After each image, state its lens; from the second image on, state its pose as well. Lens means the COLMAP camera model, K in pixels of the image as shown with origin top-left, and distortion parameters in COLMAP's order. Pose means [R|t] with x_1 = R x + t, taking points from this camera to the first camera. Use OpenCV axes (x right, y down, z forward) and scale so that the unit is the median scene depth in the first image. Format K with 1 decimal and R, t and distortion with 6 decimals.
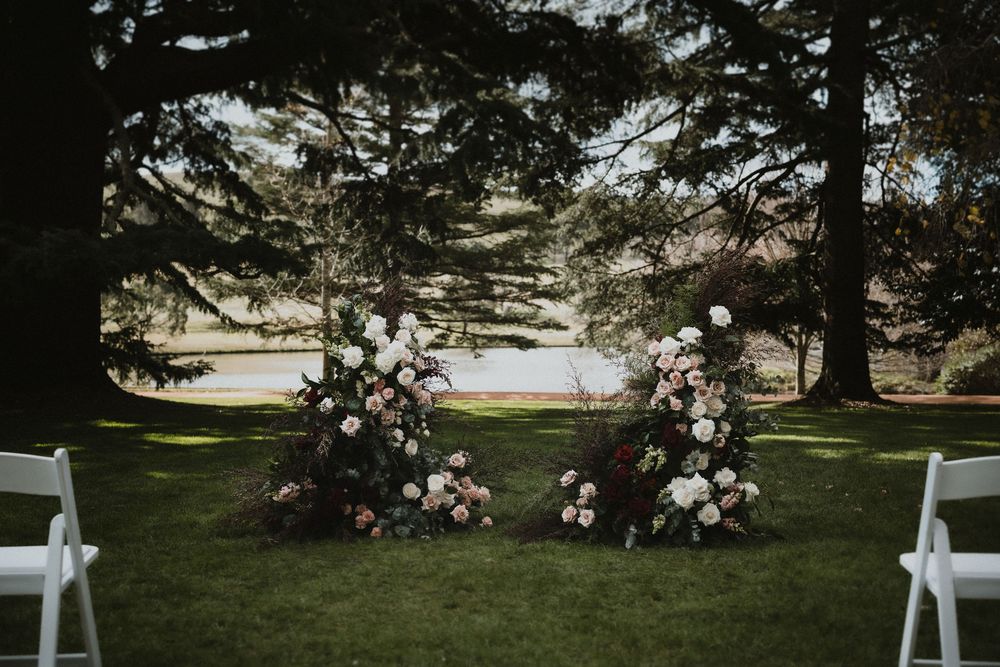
lens RADIAL K [[1427.5, 0, 505.9], [0, 1427.5, 331.3], [0, 0, 1]] dist [0.159427, 0.000000]
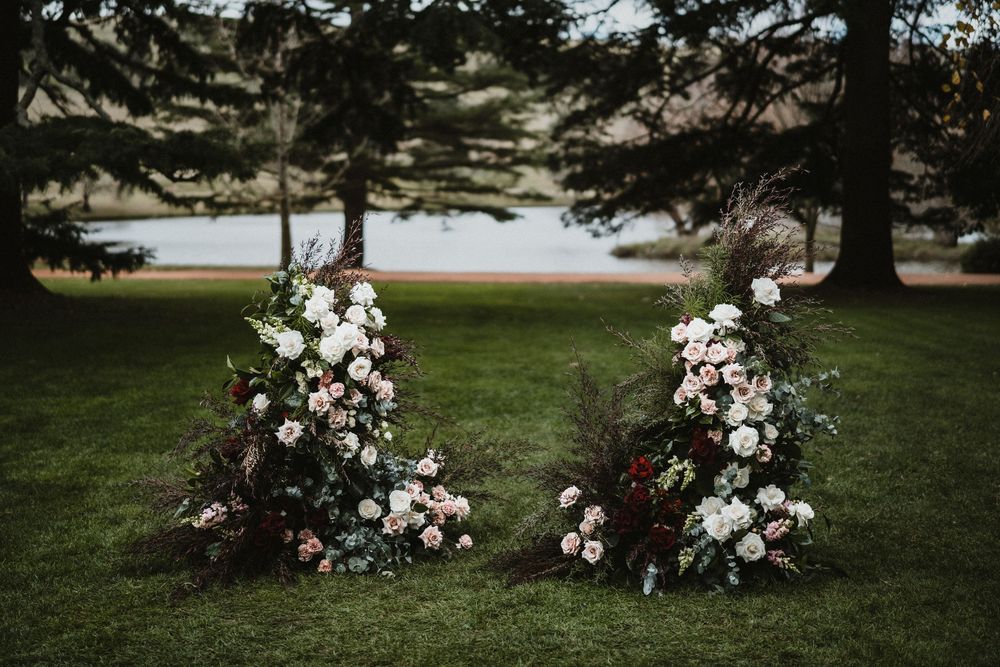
lens RADIAL K [[1544.6, 0, 482.5], [0, 1544.6, 313.7], [0, 0, 1]] dist [0.148201, 0.000000]
pose [[0.999955, -0.009480, -0.000773, -0.001993], [0.009512, 0.996704, 0.080569, -0.063478], [0.000007, -0.080573, 0.996749, 0.157330]]
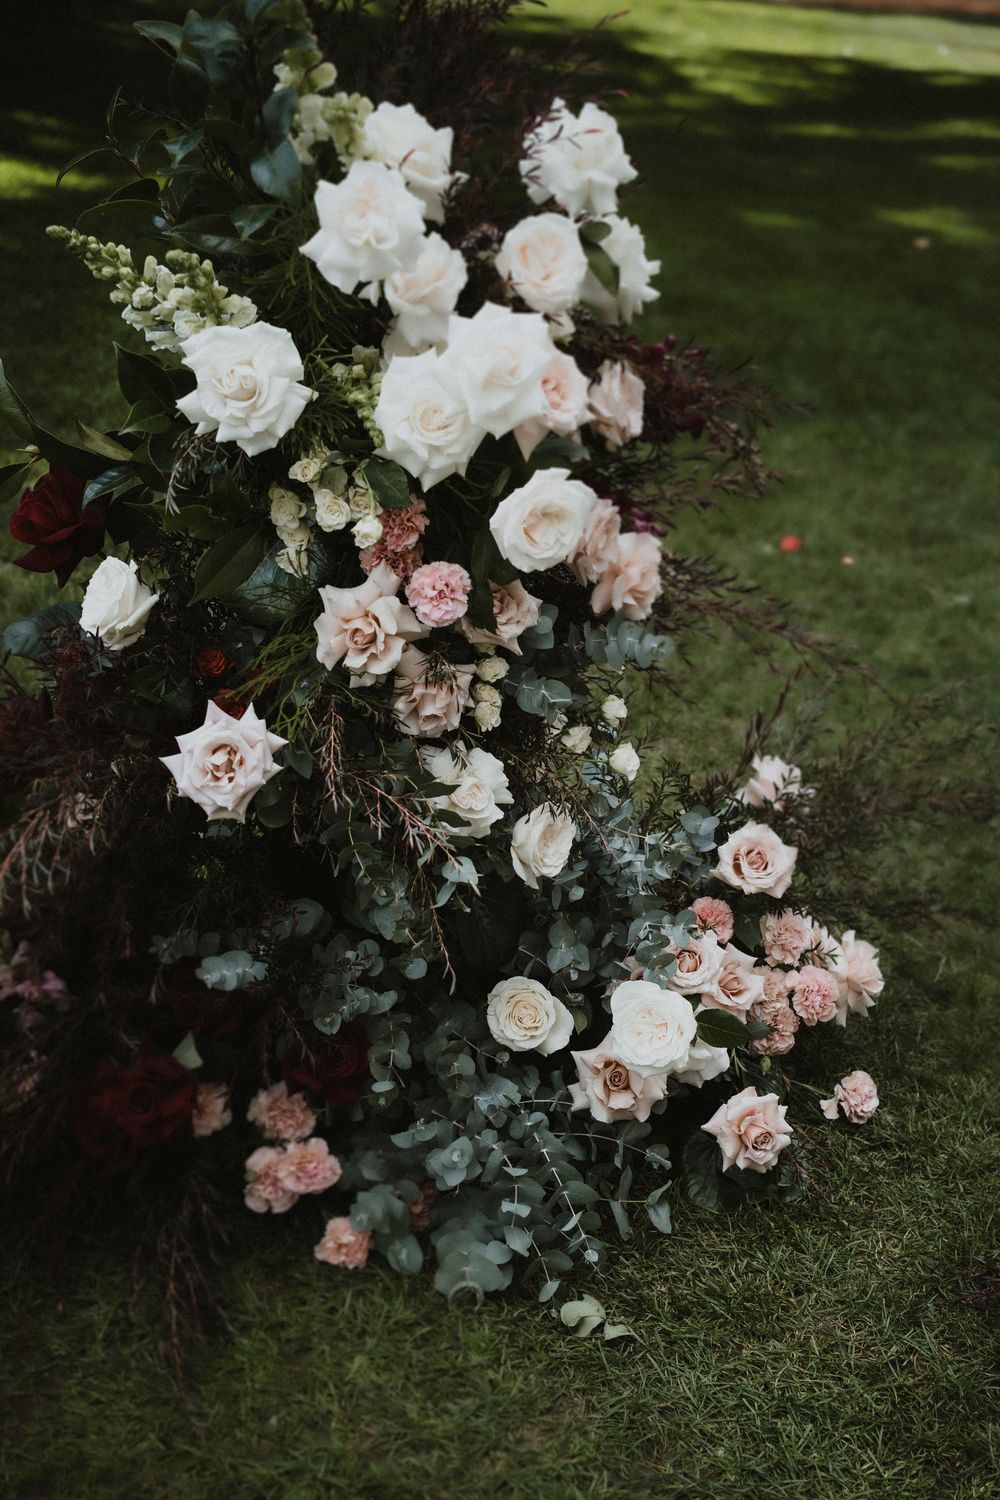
lens RADIAL K [[2245.2, 0, 562.4], [0, 2245.2, 784.5], [0, 0, 1]] dist [0.242010, 0.000000]
pose [[0.995693, 0.090342, -0.020813, -0.056855], [-0.075457, 0.920157, 0.384211, -0.044592], [0.053861, -0.380986, 0.923011, 0.706905]]
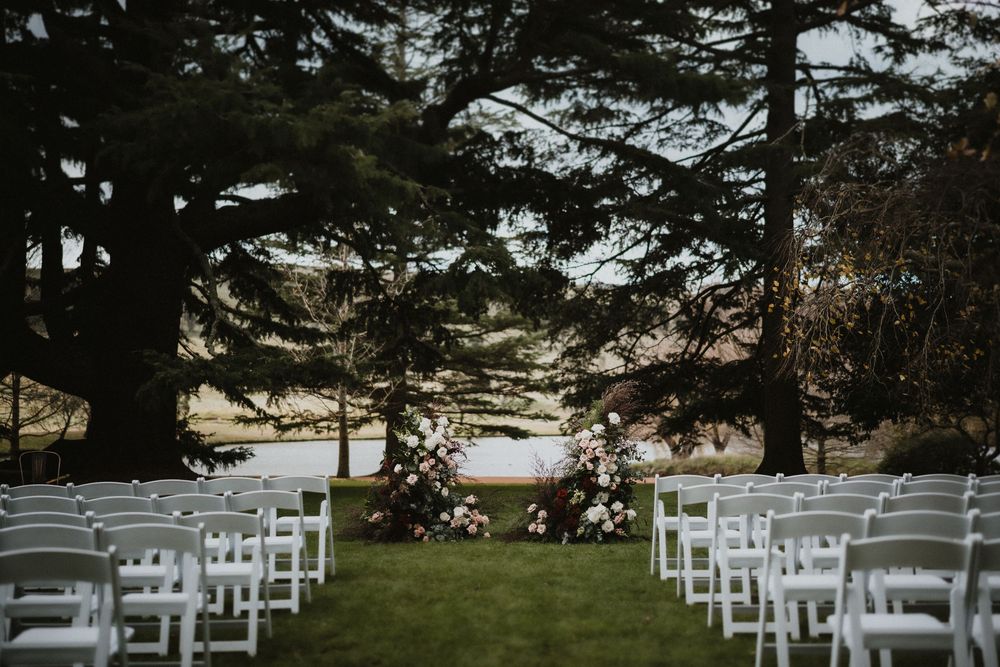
lens RADIAL K [[1438.4, 0, 501.3], [0, 1438.4, 326.3], [0, 0, 1]] dist [0.023048, 0.000000]
pose [[0.999991, -0.004120, -0.000277, 0.005987], [0.004093, 0.997855, -0.065329, -0.007845], [0.000545, 0.065327, 0.997864, -0.801477]]
